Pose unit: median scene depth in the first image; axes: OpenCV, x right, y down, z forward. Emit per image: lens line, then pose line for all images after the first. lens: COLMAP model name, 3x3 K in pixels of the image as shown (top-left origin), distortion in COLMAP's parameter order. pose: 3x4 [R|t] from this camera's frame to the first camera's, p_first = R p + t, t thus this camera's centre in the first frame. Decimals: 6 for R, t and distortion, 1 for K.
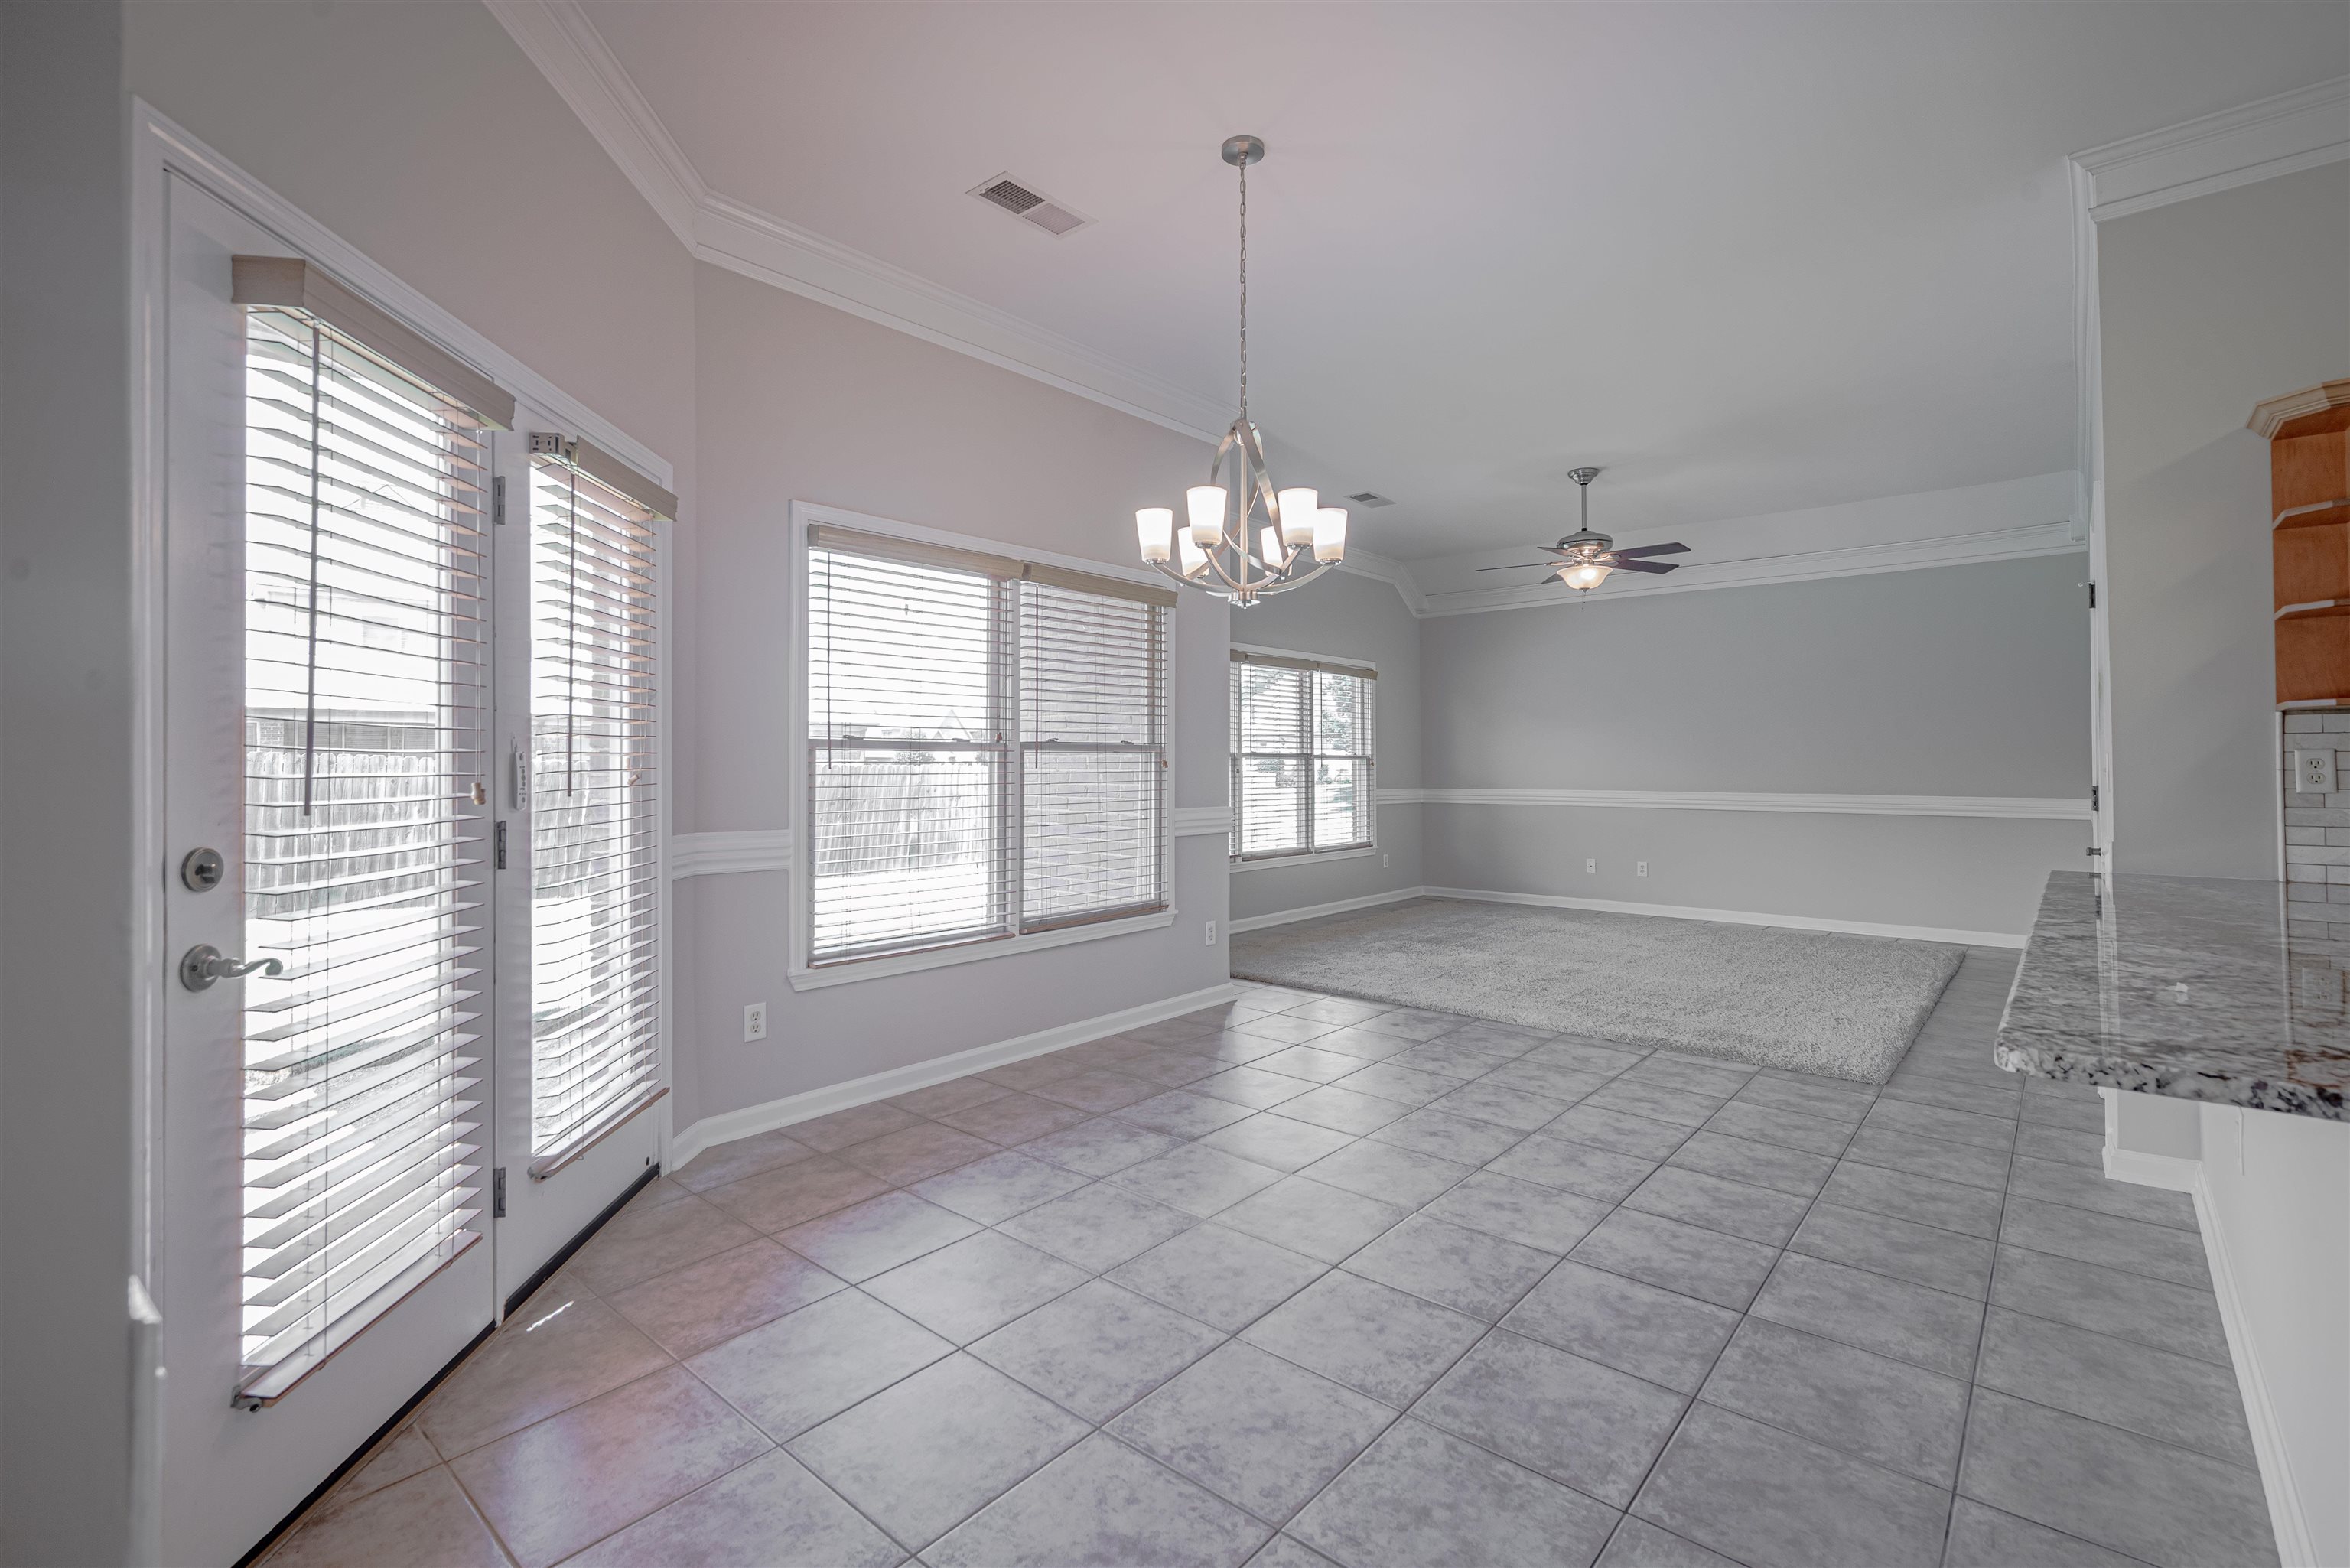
lens RADIAL K [[1056.4, 0, 1176.1], [0, 1056.4, 756.3], [0, 0, 1]] dist [-0.001224, -0.001374]
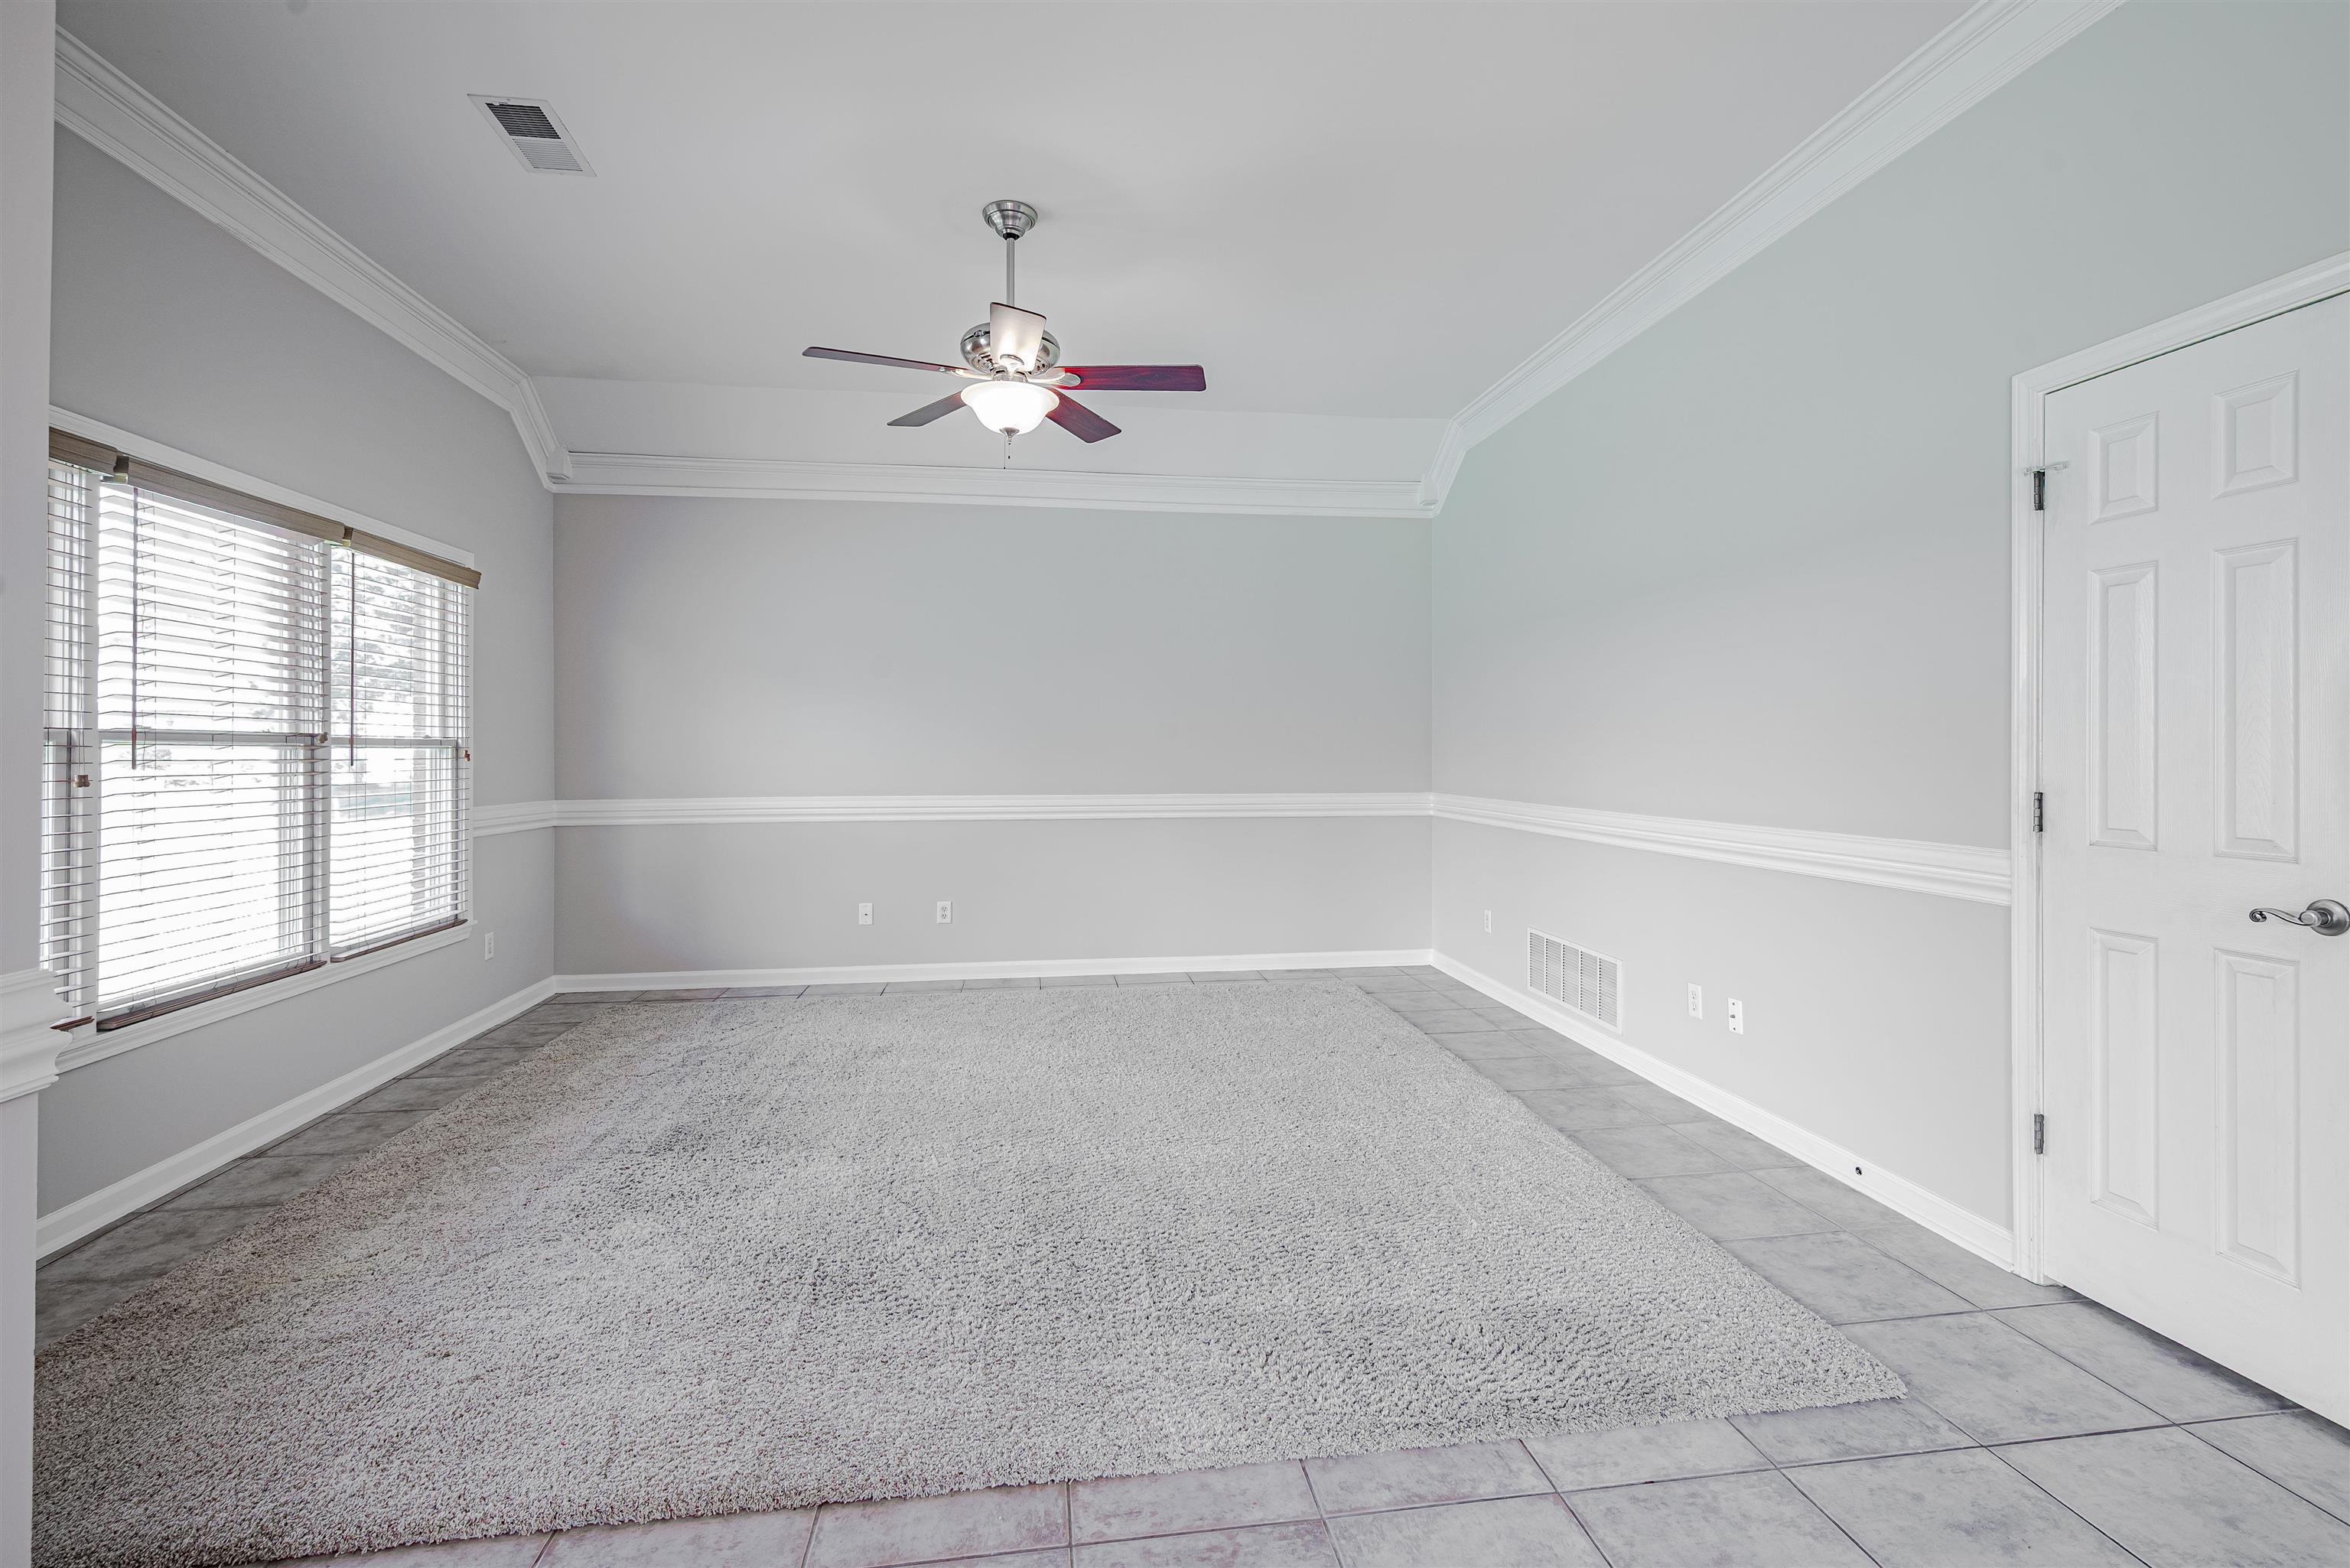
lens RADIAL K [[1056.4, 0, 1163.4], [0, 1056.4, 743.5], [0, 0, 1]] dist [-0.001224, -0.001374]
pose [[0.655670, 0.004991, 0.755031, 0.038924], [-0.006032, 0.999981, -0.001372, -0.000002], [-0.755023, -0.003654, 0.655688, 0.651775]]
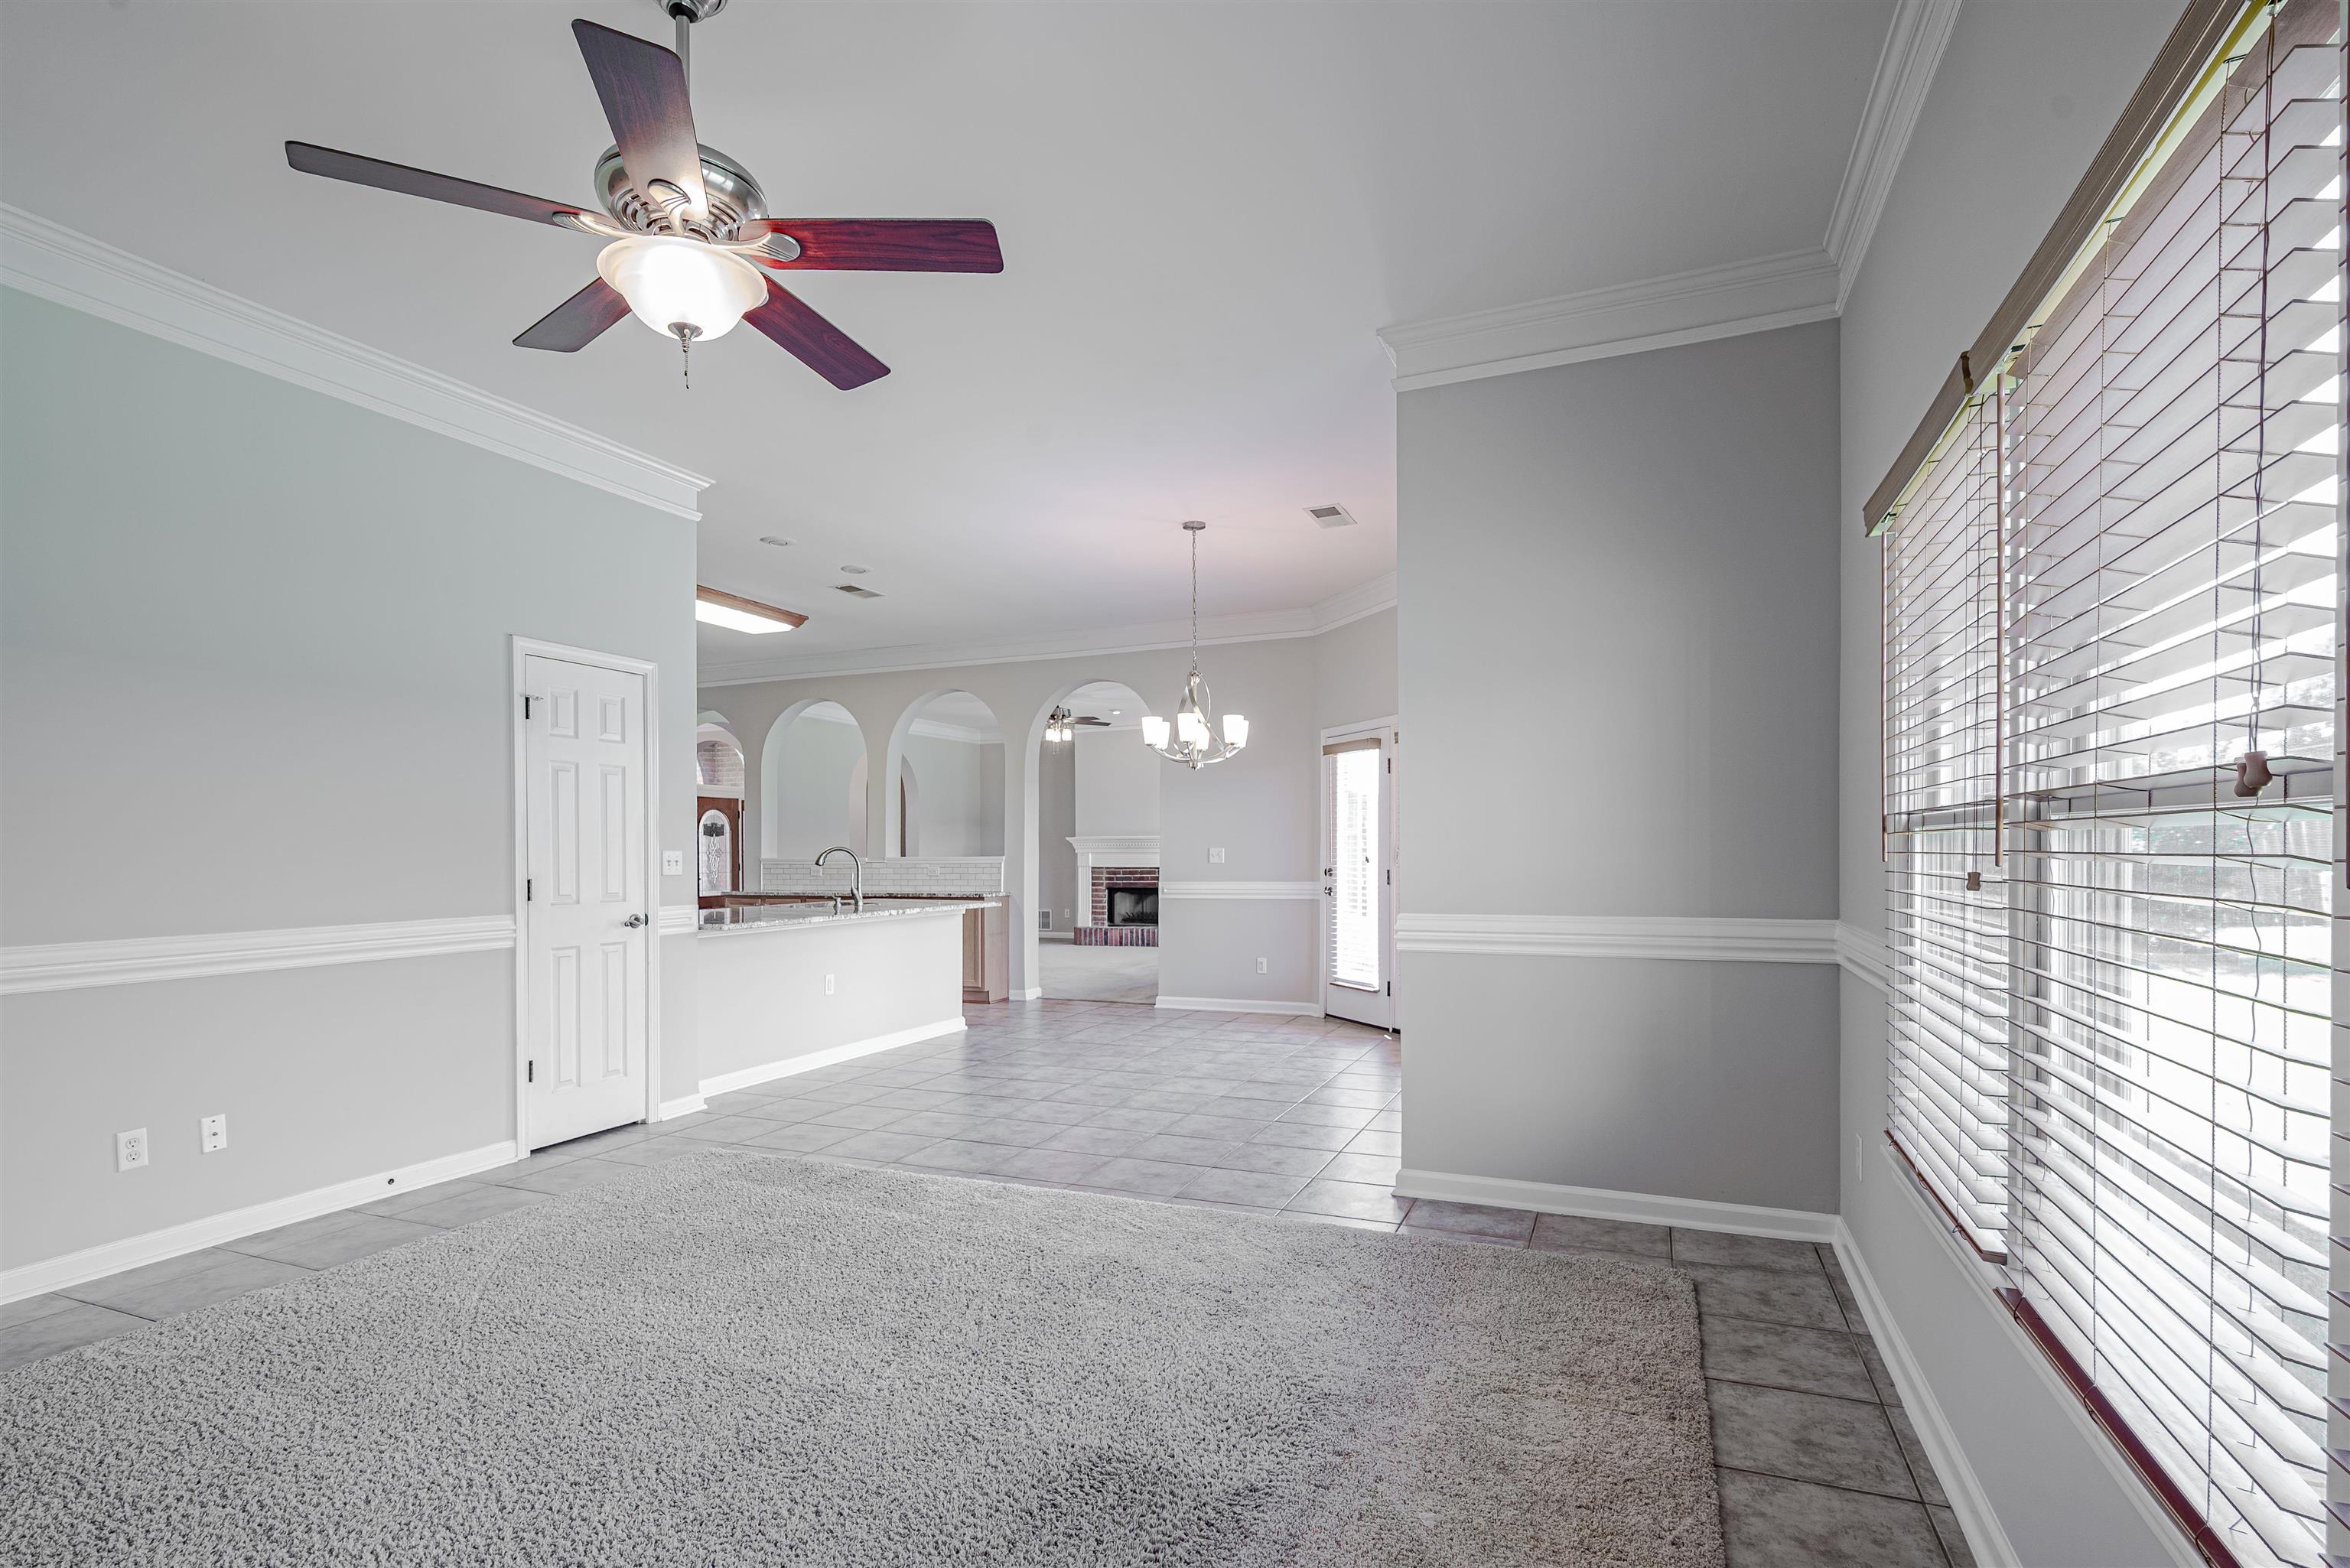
lens RADIAL K [[1155.0, 0, 1171.5], [0, 1155.0, 829.5], [0, 0, 1]] dist [-0.002674, -0.000036]
pose [[-0.948807, 0.003082, -0.315843, 0.446929], [0.012585, 0.999527, -0.028051, 0.011331], [0.315607, -0.030590, -0.948397, 1.666673]]
